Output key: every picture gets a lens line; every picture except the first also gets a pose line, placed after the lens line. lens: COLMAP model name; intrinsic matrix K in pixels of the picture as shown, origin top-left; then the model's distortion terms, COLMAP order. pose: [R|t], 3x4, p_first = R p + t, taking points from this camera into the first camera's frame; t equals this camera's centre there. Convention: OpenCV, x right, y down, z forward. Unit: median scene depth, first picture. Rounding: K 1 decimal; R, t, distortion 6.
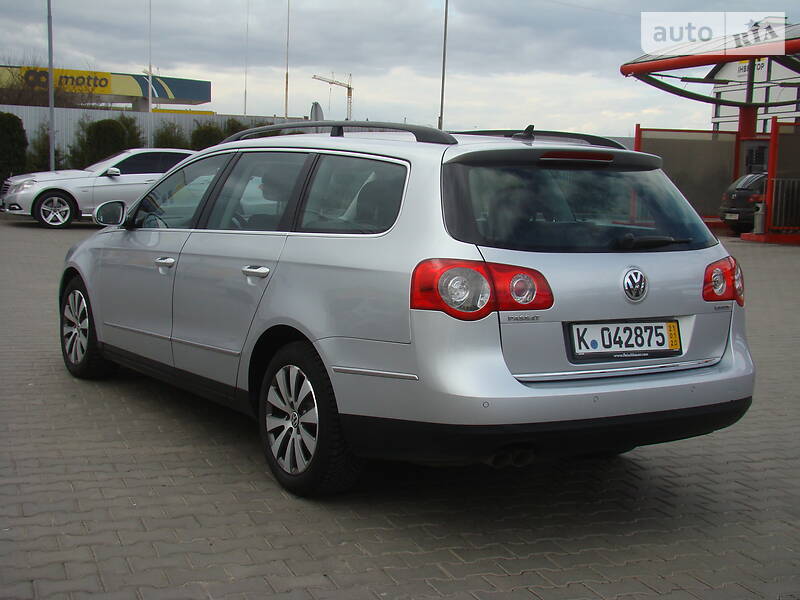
lens RADIAL K [[1242.0, 0, 383.3], [0, 1242.0, 300.6], [0, 0, 1]] dist [0.160872, -0.022185]
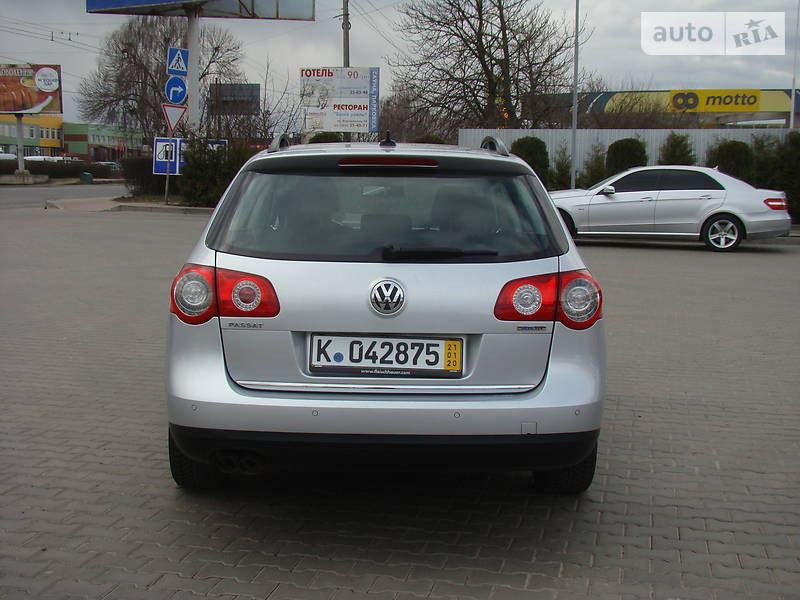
lens RADIAL K [[1242.0, 0, 383.3], [0, 1242.0, 300.6], [0, 0, 1]] dist [0.160872, -0.022185]
pose [[0.839896, 0.037570, -0.541446, 0.694089], [-0.046804, 0.998899, -0.003290, -0.006824], [0.540726, 0.028105, 0.840729, 0.209885]]
